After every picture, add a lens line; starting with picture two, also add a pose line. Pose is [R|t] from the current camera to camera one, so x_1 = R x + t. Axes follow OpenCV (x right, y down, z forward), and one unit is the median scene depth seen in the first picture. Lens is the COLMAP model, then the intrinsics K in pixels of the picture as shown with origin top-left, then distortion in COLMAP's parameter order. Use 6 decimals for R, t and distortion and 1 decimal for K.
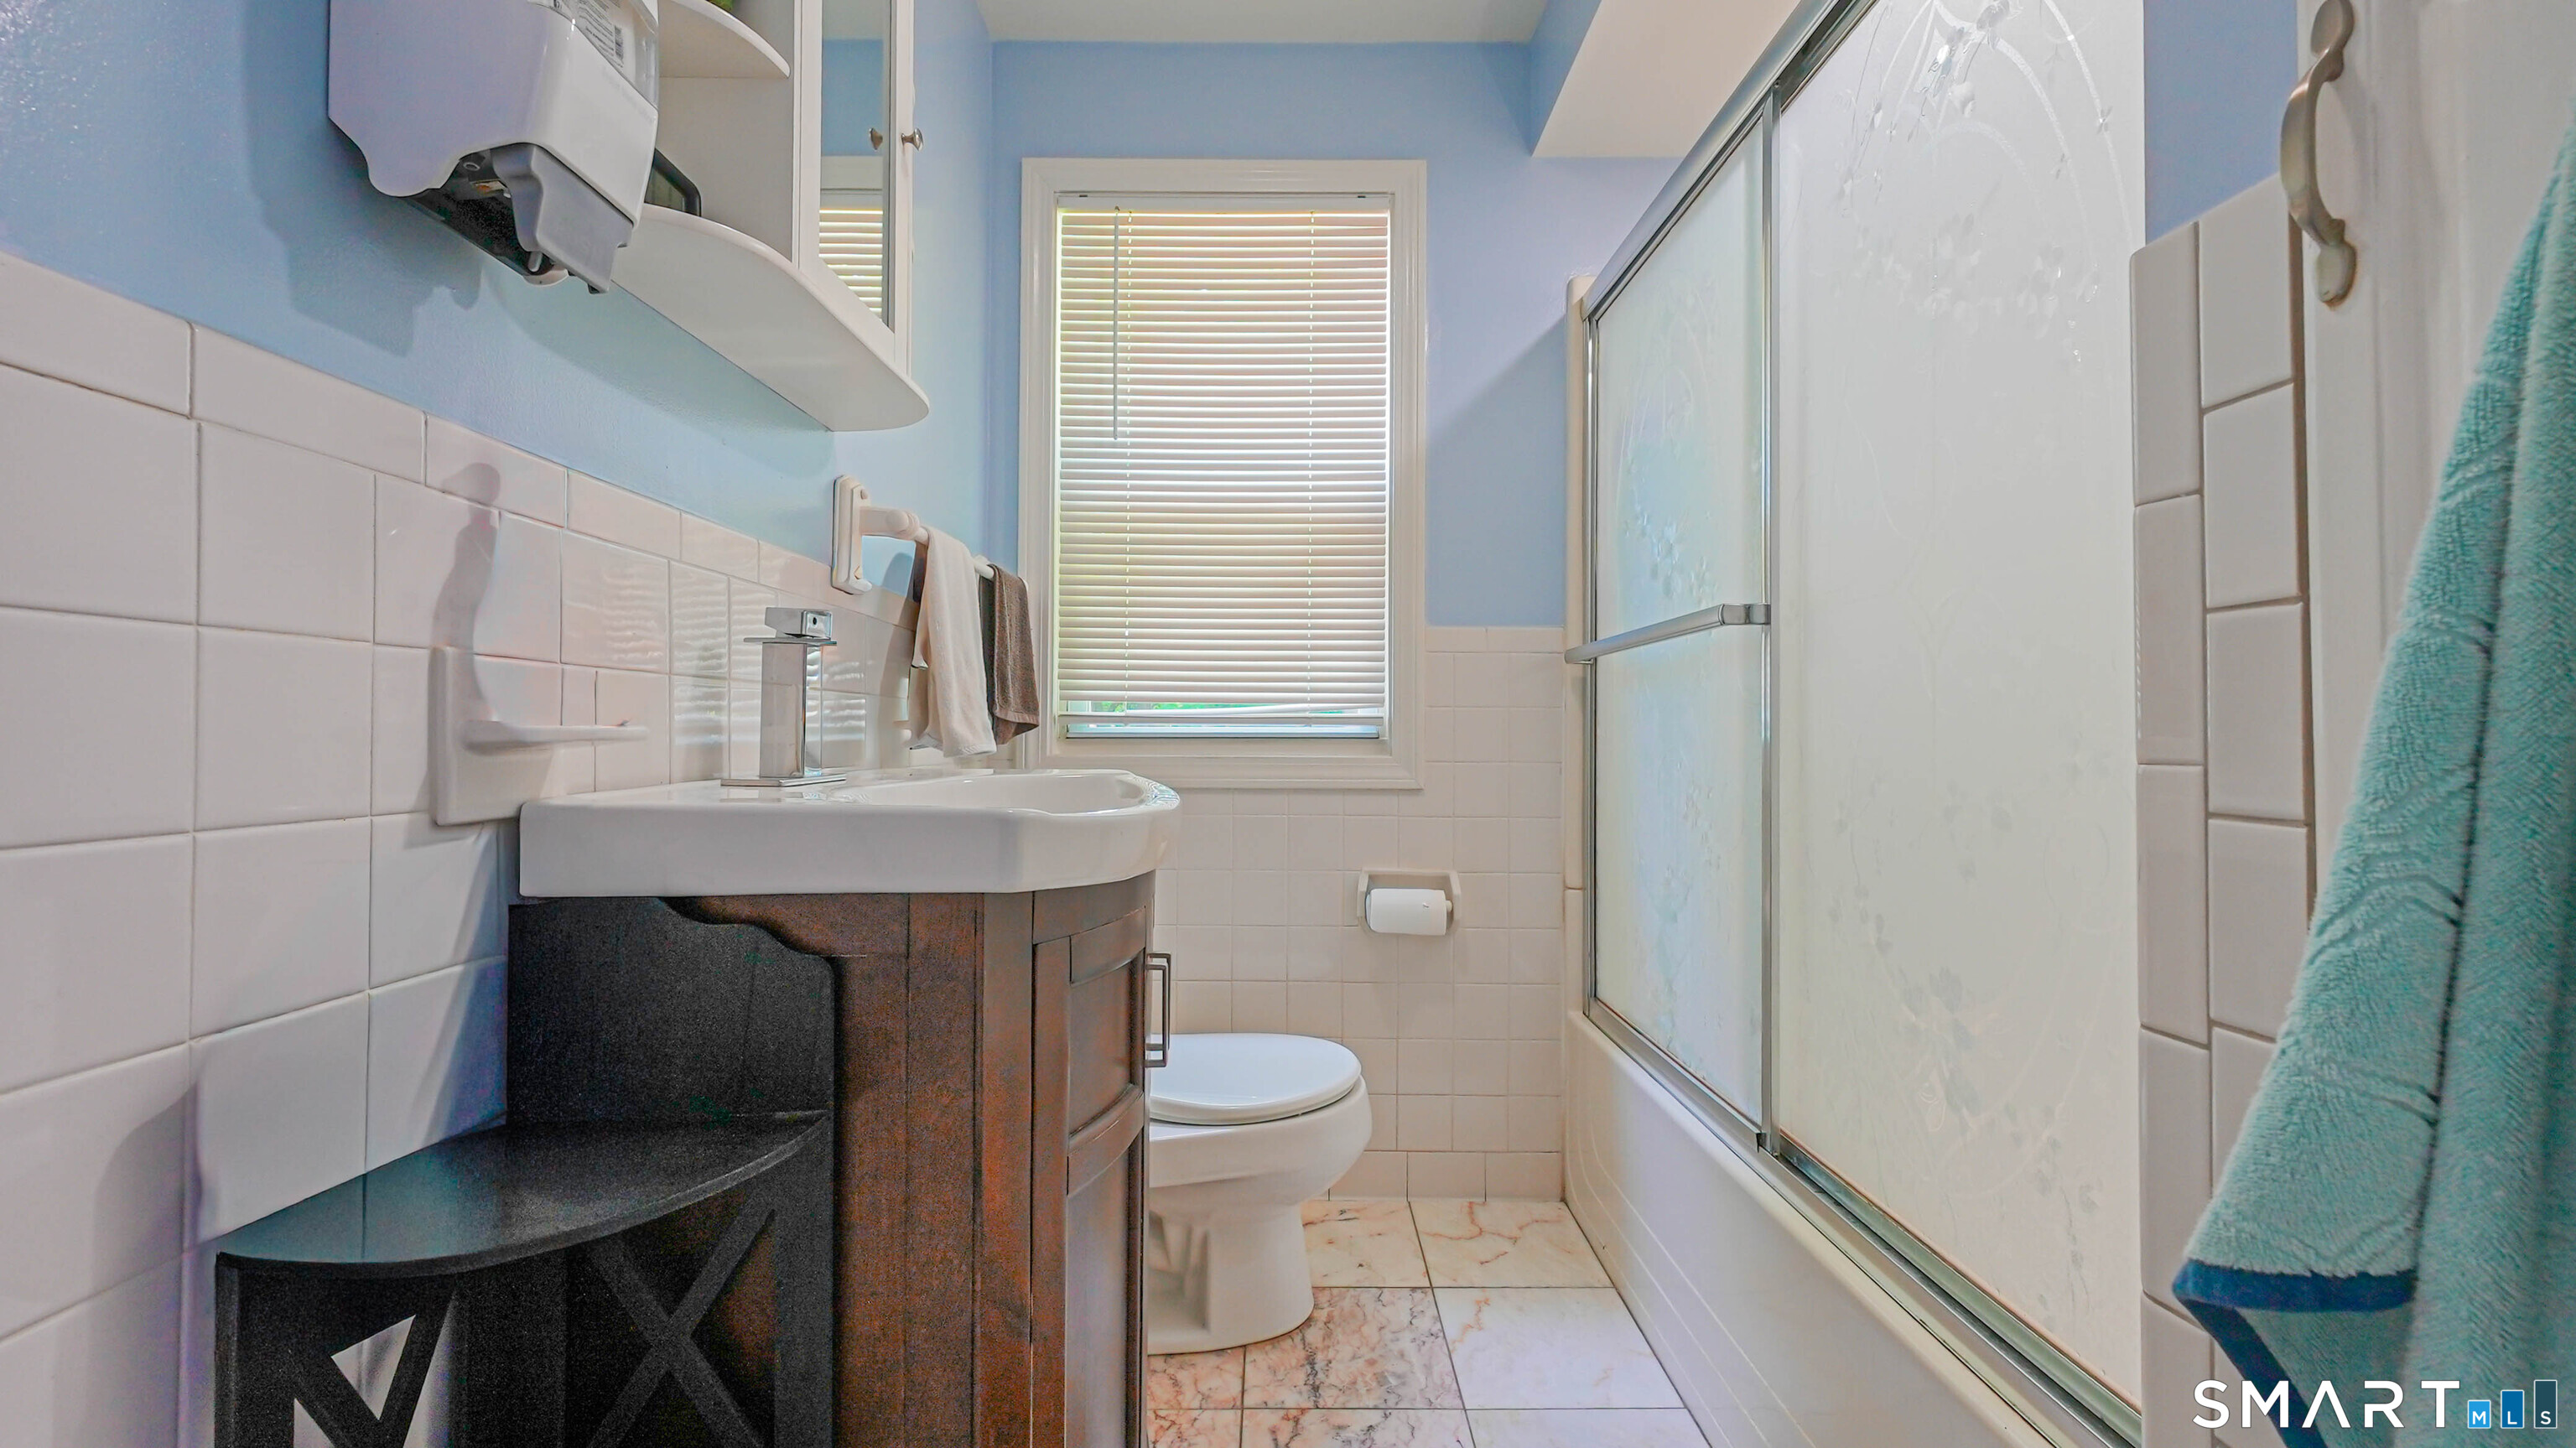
lens RADIAL K [[1052.5, 0, 1277.6], [0, 1052.5, 711.4], [0, 0, 1]] dist [0.018803, -0.007485]
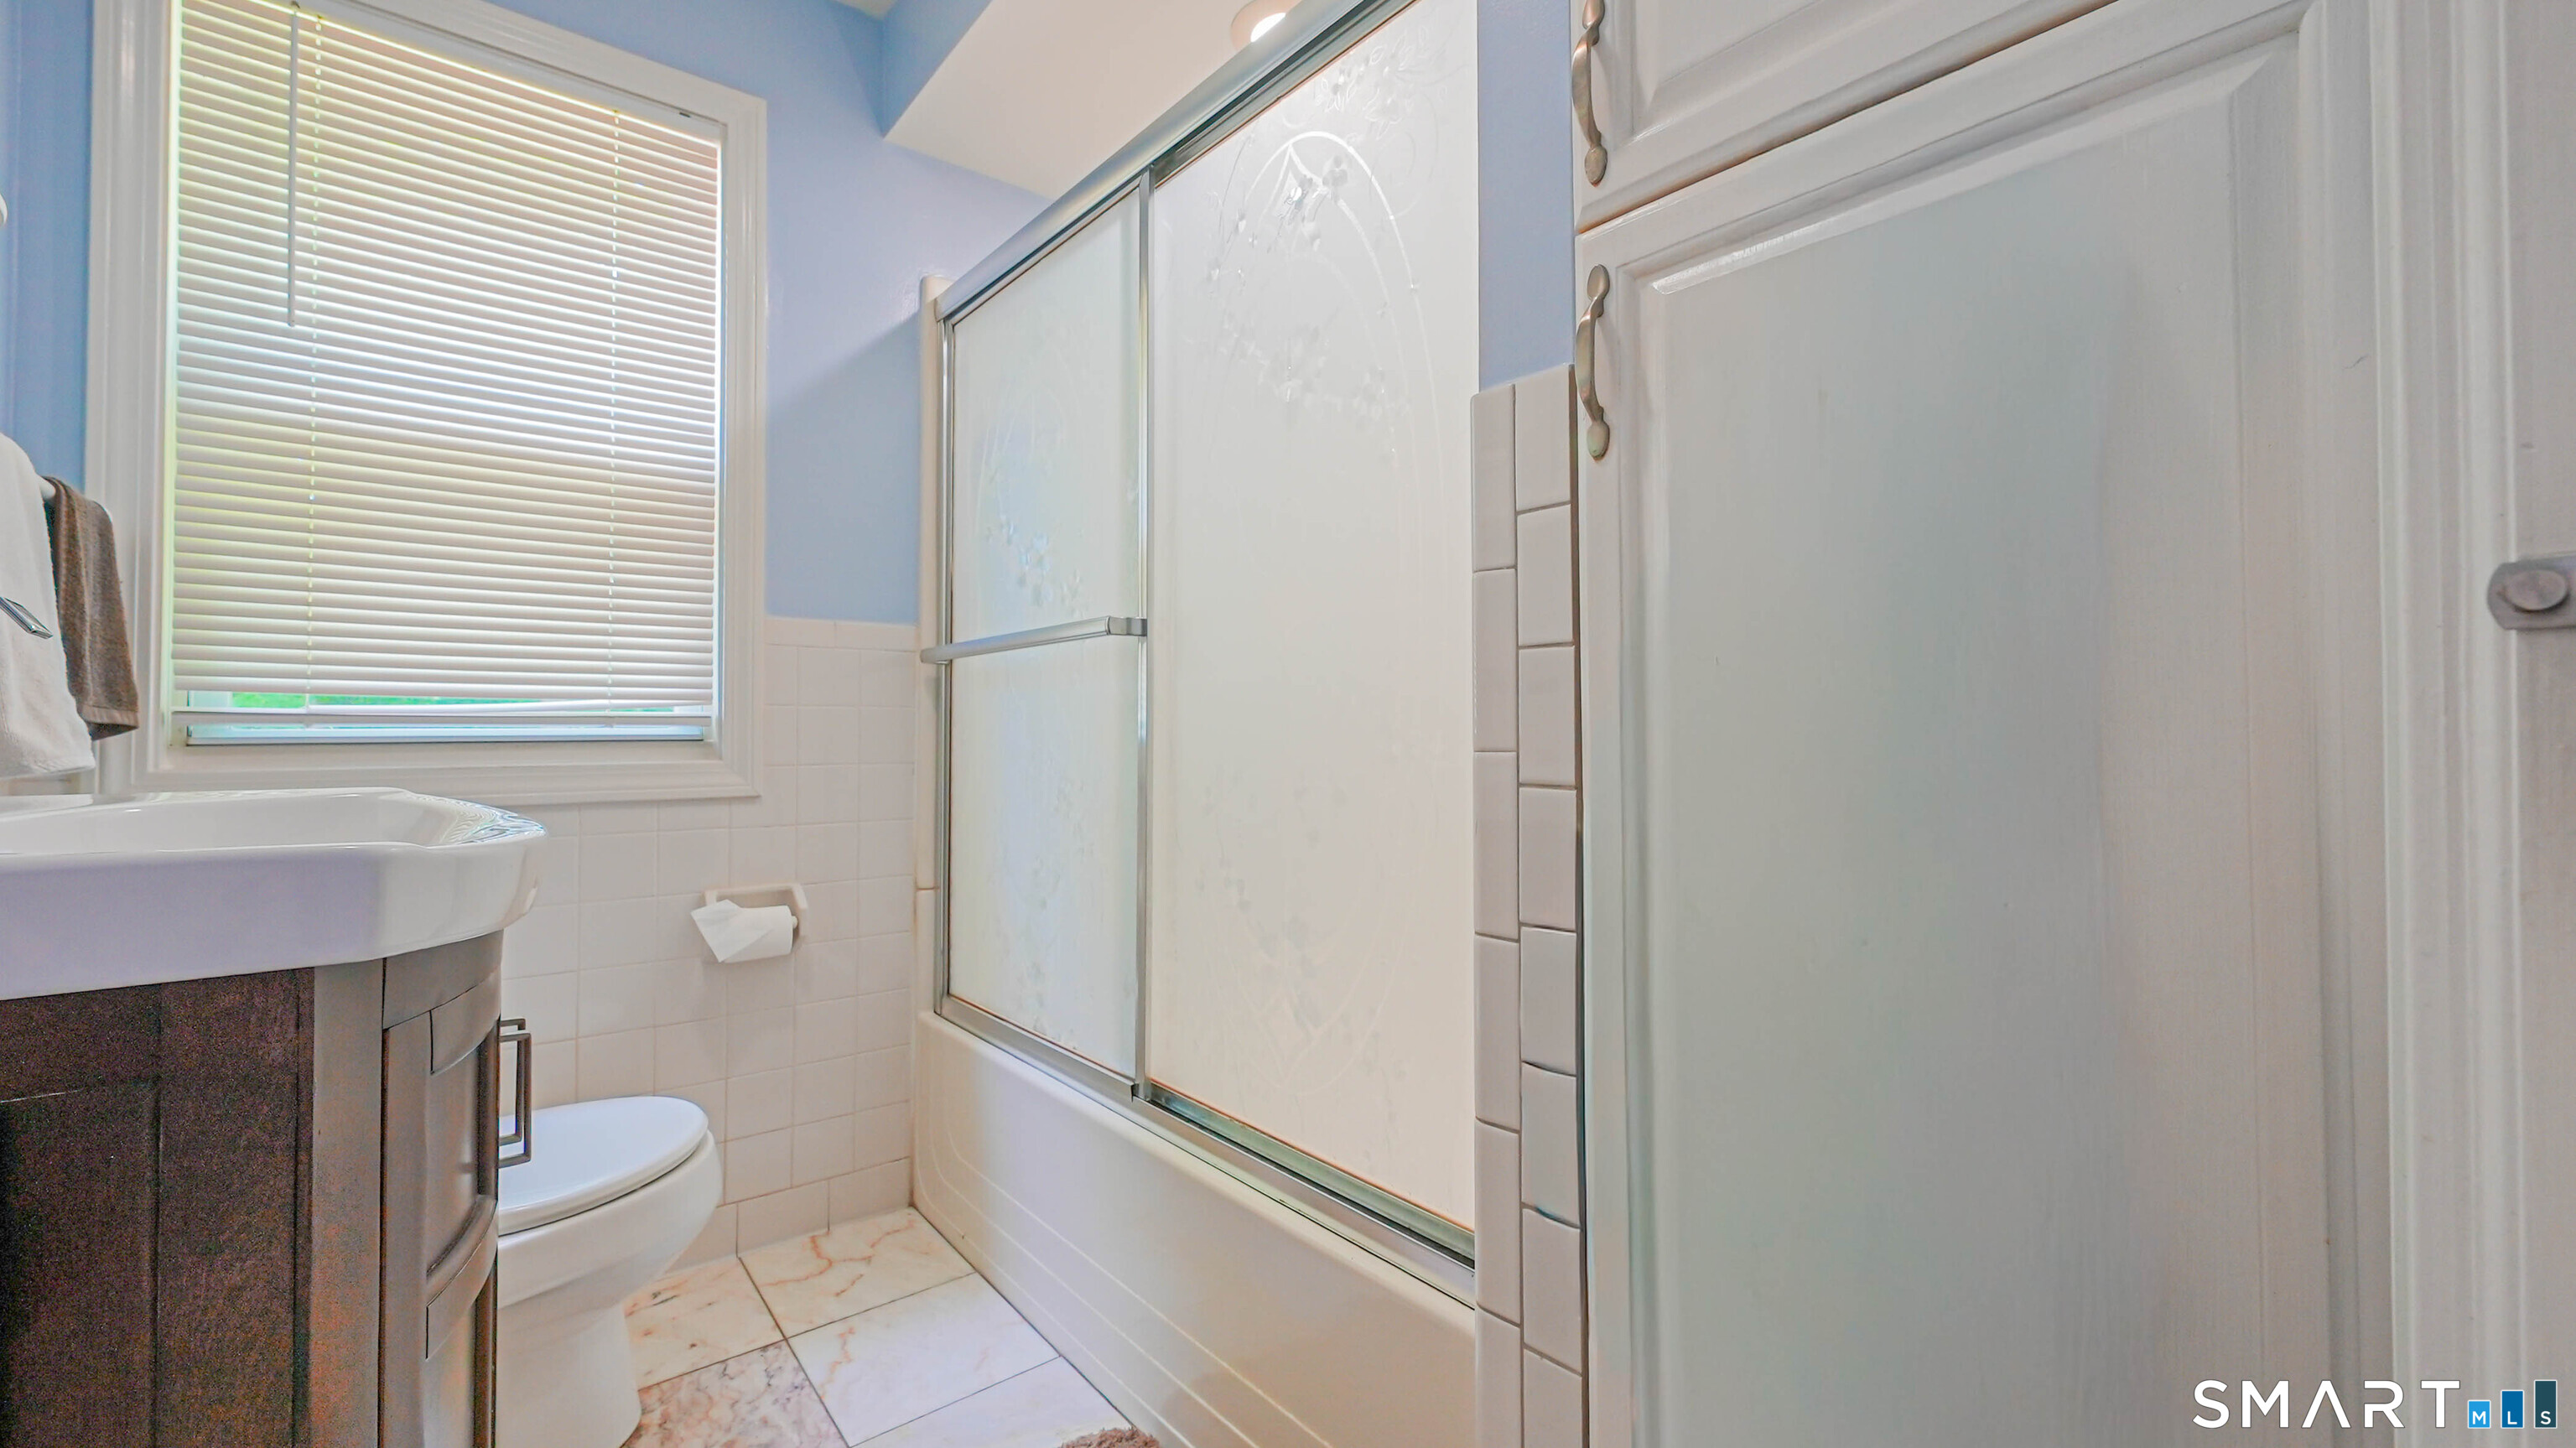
lens RADIAL K [[1045.4, 0, 1281.9], [0, 1045.4, 714.5], [0, 0, 1]] dist [0.019253, -0.006503]
pose [[0.777471, 0.005115, 0.628898, -0.099761], [-0.007036, 0.999975, 0.000565, 0.000087], [-0.628880, -0.004864, 0.777487, 0.022600]]
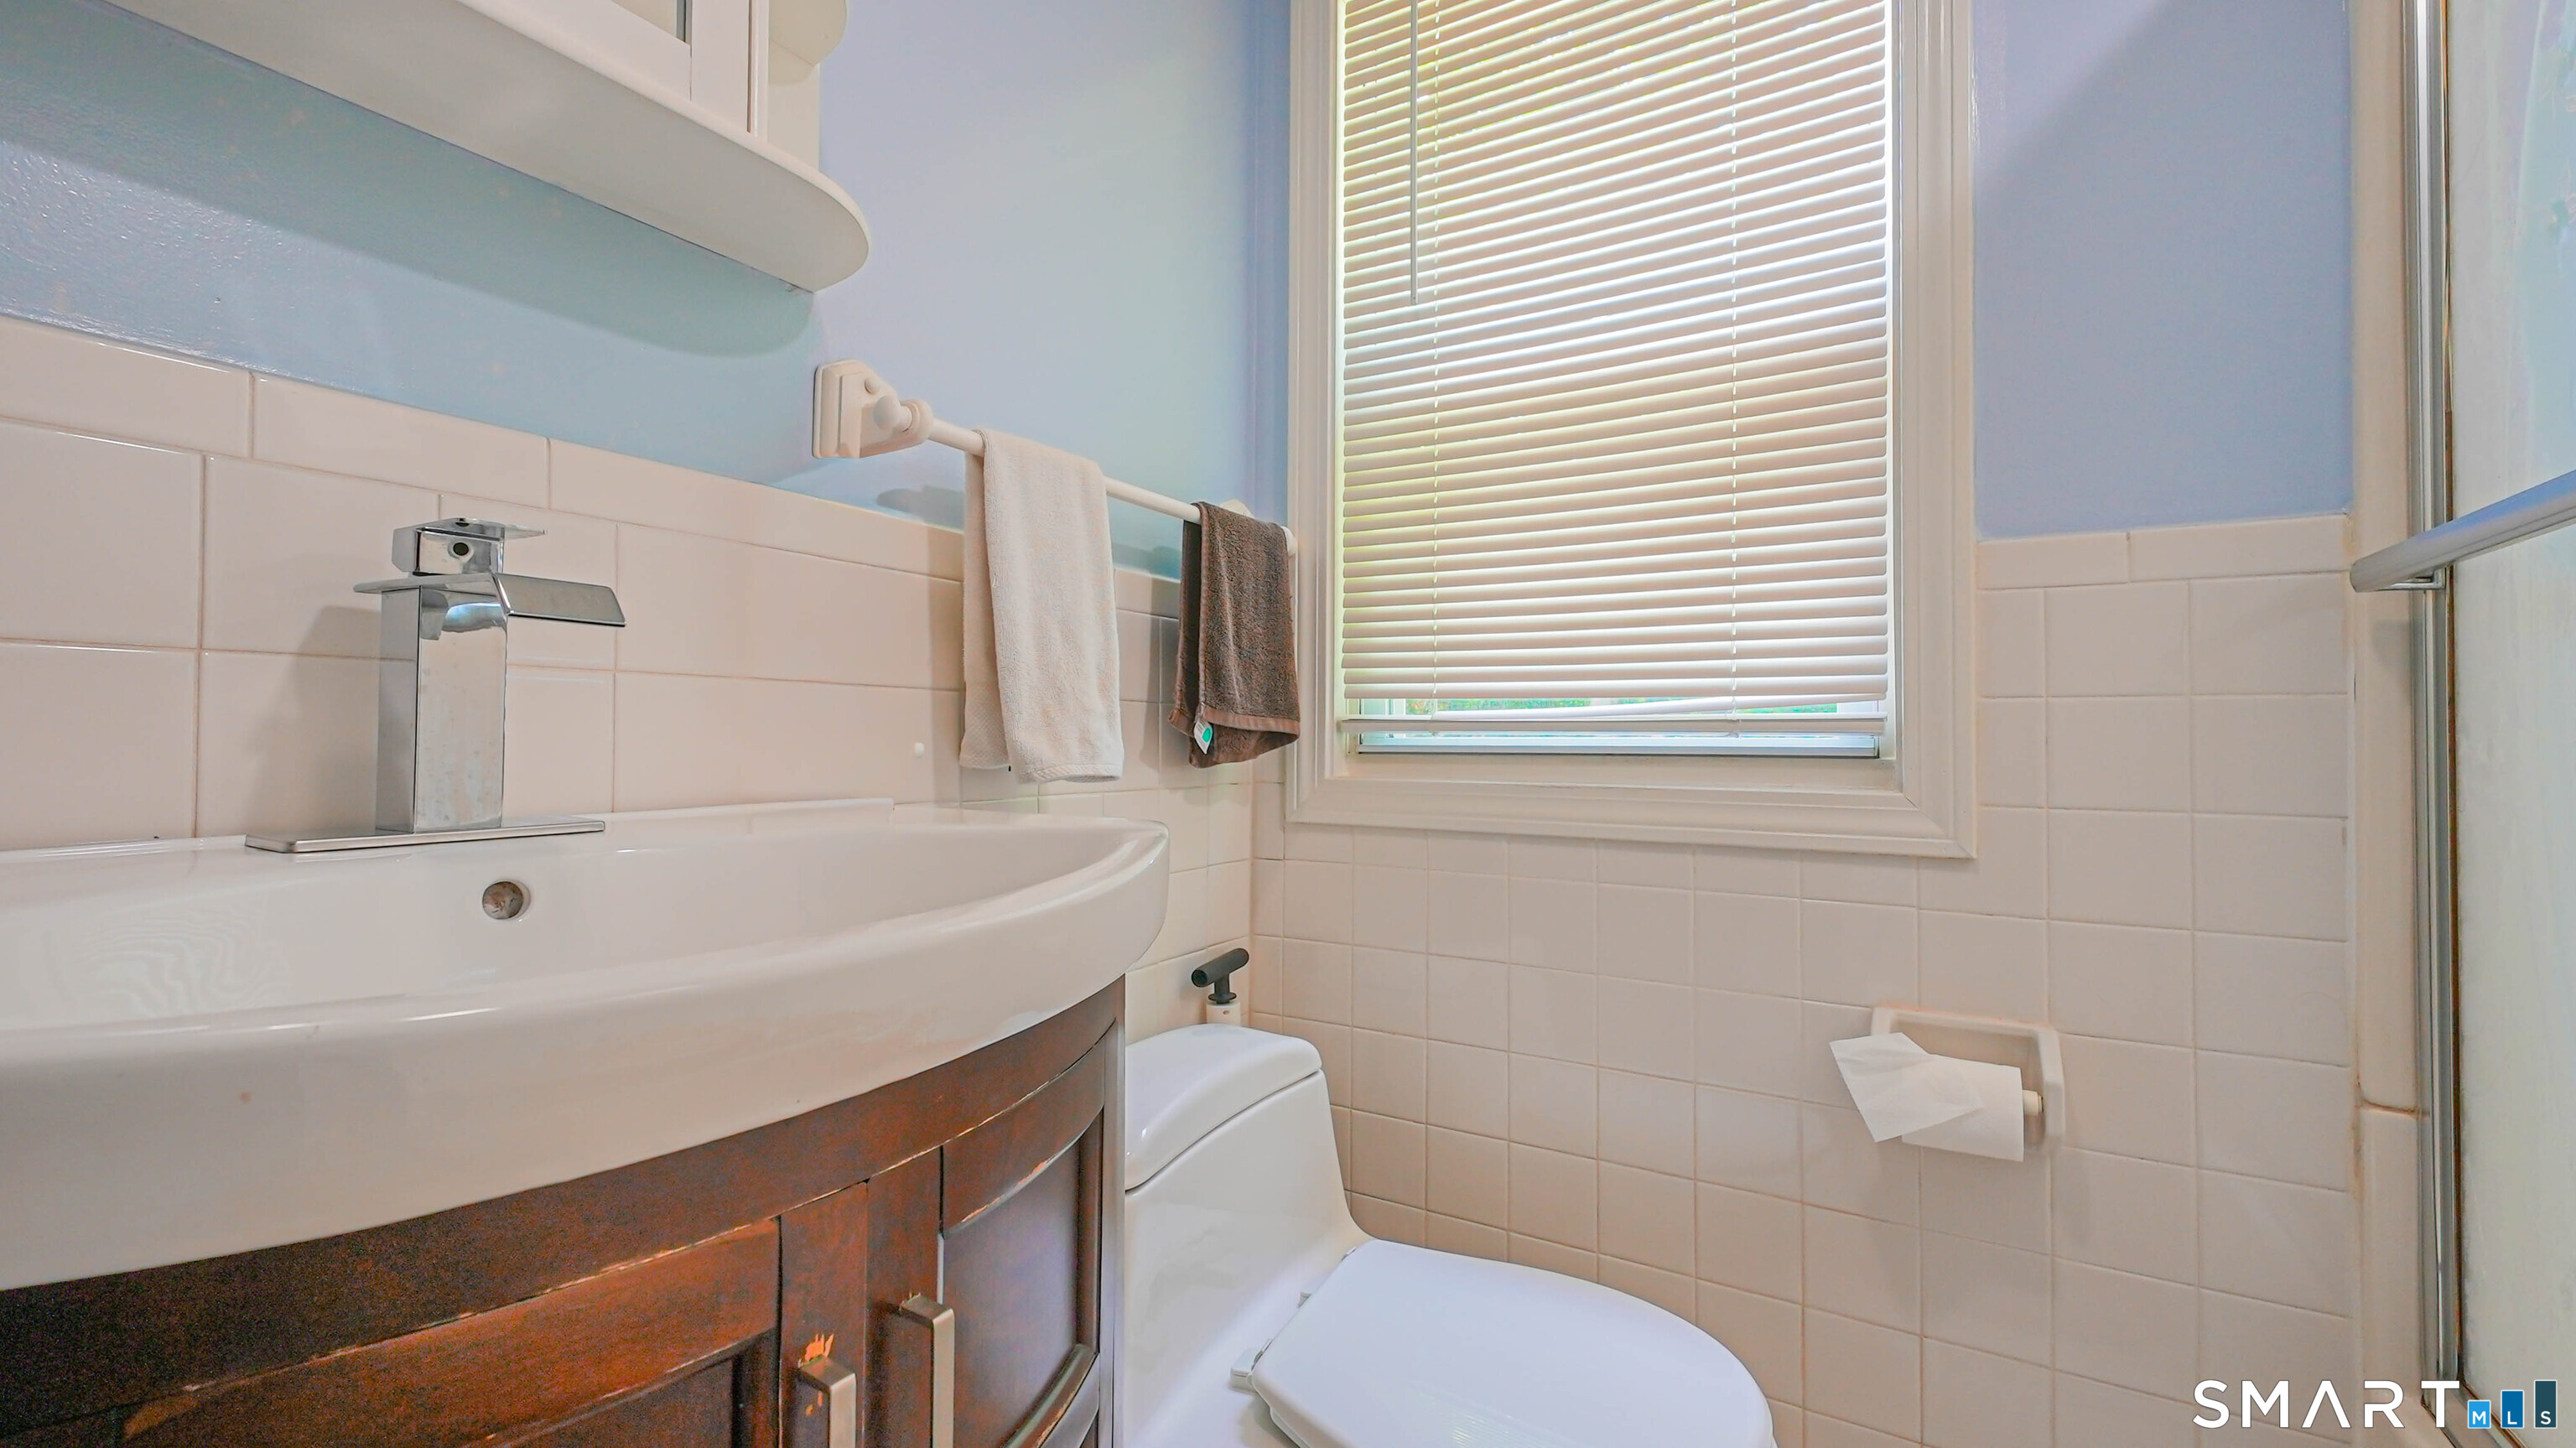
lens RADIAL K [[1048.0, 0, 1290.8], [0, 1048.0, 715.5], [0, 0, 1]] dist [0.011998, -0.006325]
pose [[0.858269, -0.010453, -0.513093, 0.143324], [0.008240, 0.999944, -0.006589, 0.006066], [0.513133, 0.001428, 0.858308, 0.481656]]
